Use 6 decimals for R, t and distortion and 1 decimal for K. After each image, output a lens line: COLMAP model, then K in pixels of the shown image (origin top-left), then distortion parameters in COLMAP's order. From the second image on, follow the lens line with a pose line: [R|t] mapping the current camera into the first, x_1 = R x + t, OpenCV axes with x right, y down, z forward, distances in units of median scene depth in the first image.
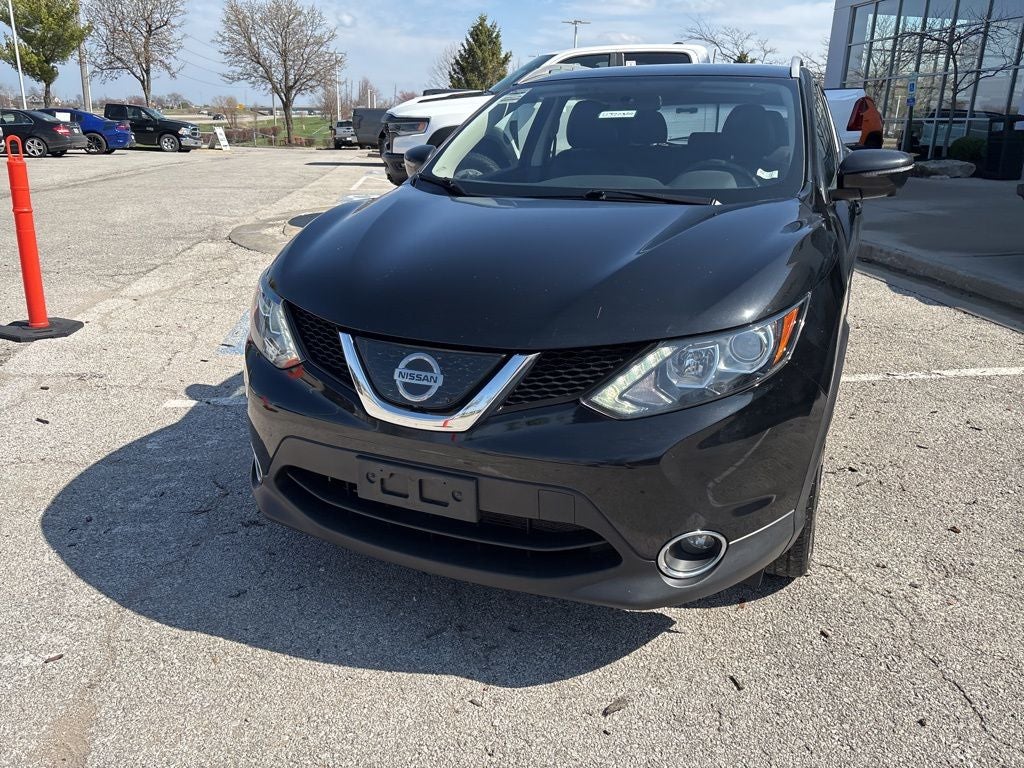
lens RADIAL K [[781.0, 0, 508.8], [0, 781.0, 375.1], [0, 0, 1]] dist [0.049115, -0.059196]
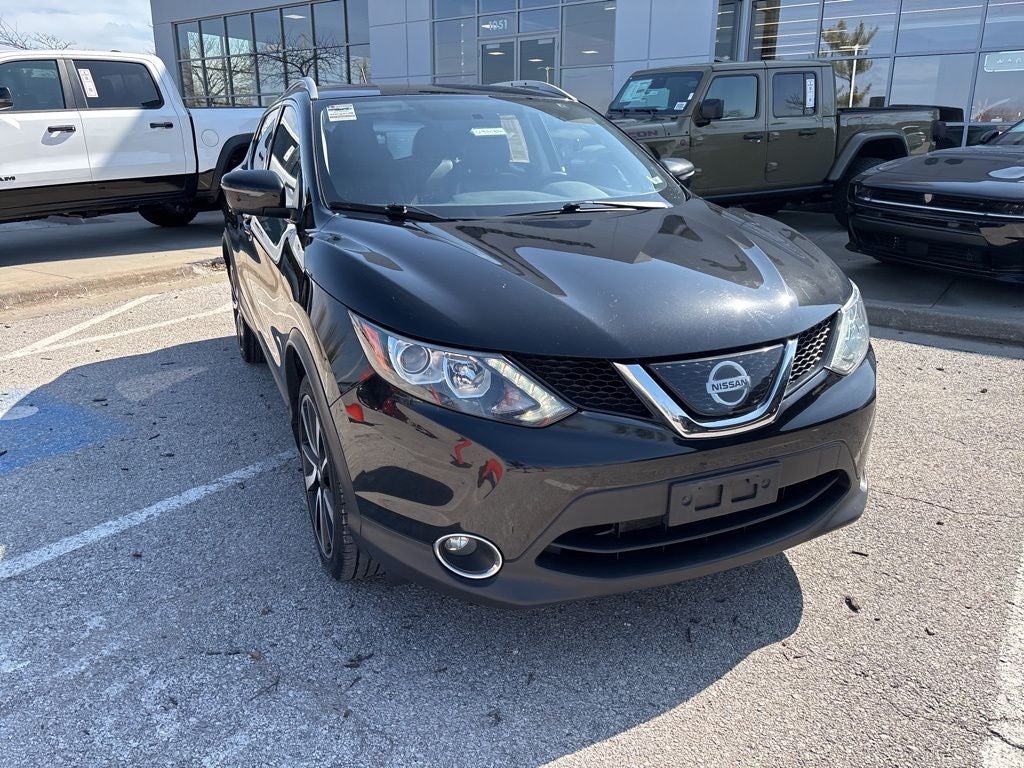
lens RADIAL K [[781.0, 0, 510.4], [0, 781.0, 384.0], [0, 0, 1]] dist [0.049115, -0.059196]
pose [[0.670580, -0.232606, 0.704427, -0.707979], [0.238061, 0.966823, 0.092628, -0.110853], [-0.702602, 0.105582, 0.703706, 0.320297]]
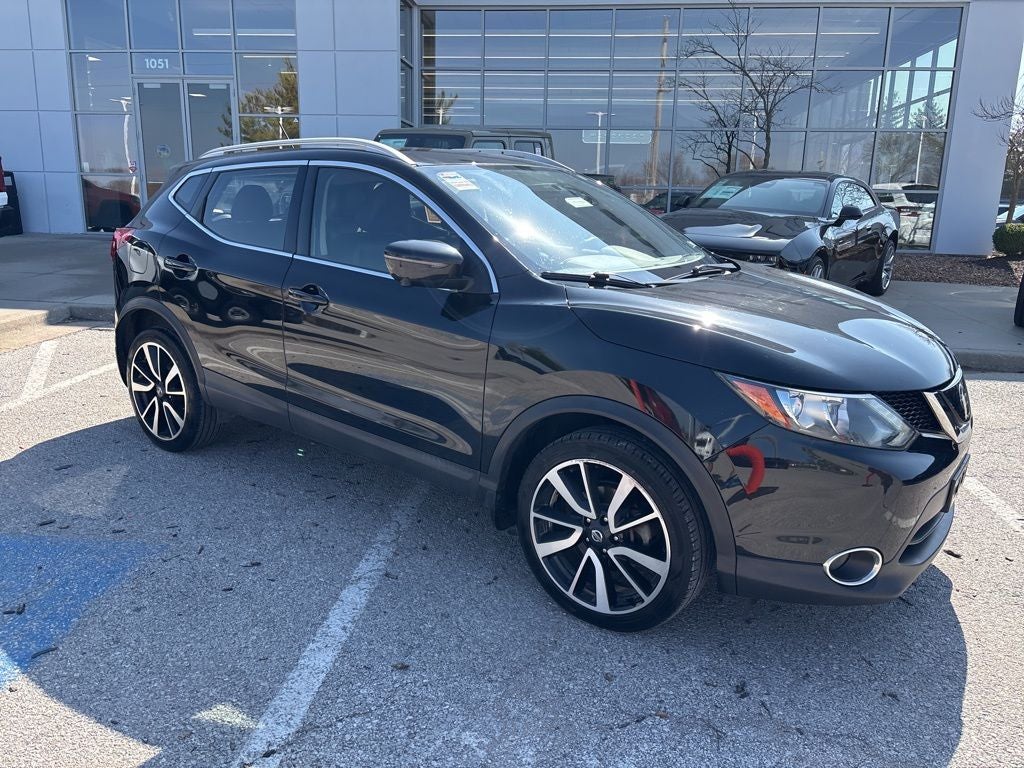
lens RADIAL K [[781.0, 0, 510.6], [0, 781.0, 383.9], [0, 0, 1]] dist [0.049115, -0.059196]
pose [[0.215752, -0.238102, 0.946973, -1.099996], [0.280015, 0.944169, 0.173600, -0.336918], [-0.935437, 0.227712, 0.270378, 0.928635]]
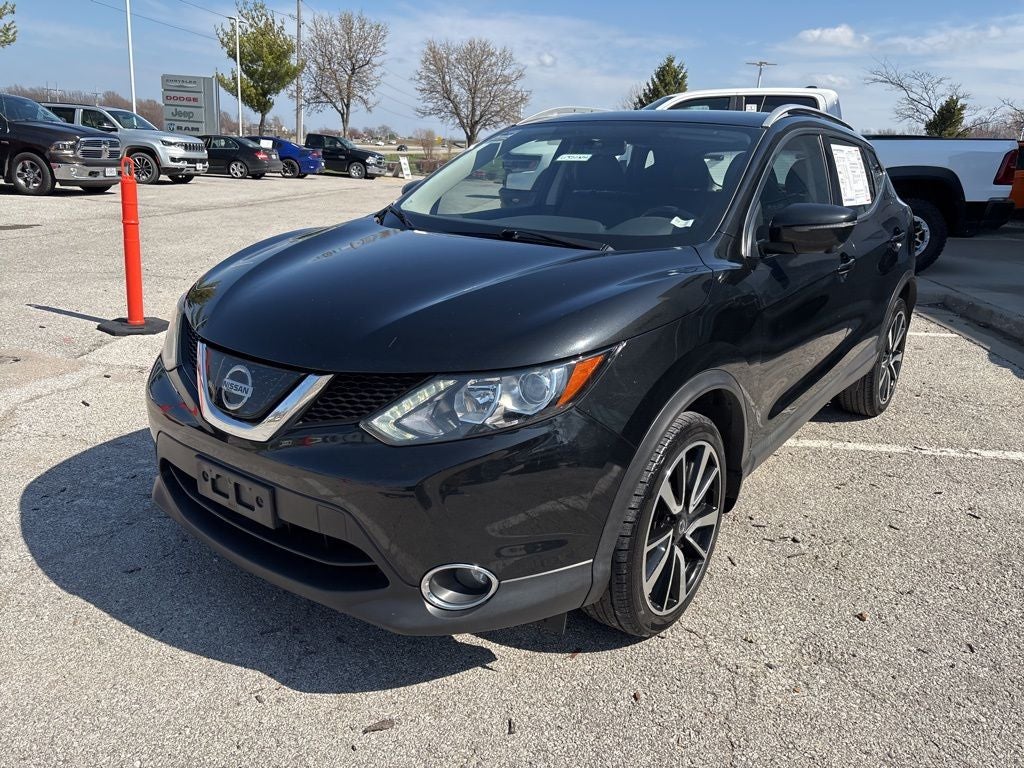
lens RADIAL K [[781.0, 0, 513.2], [0, 781.0, 373.7], [0, 0, 1]] dist [0.049115, -0.059196]
pose [[0.973179, 0.092168, -0.210778, 0.331020], [-0.101418, 0.994280, -0.033484, -0.012860], [0.206486, 0.053963, 0.976960, 0.007018]]
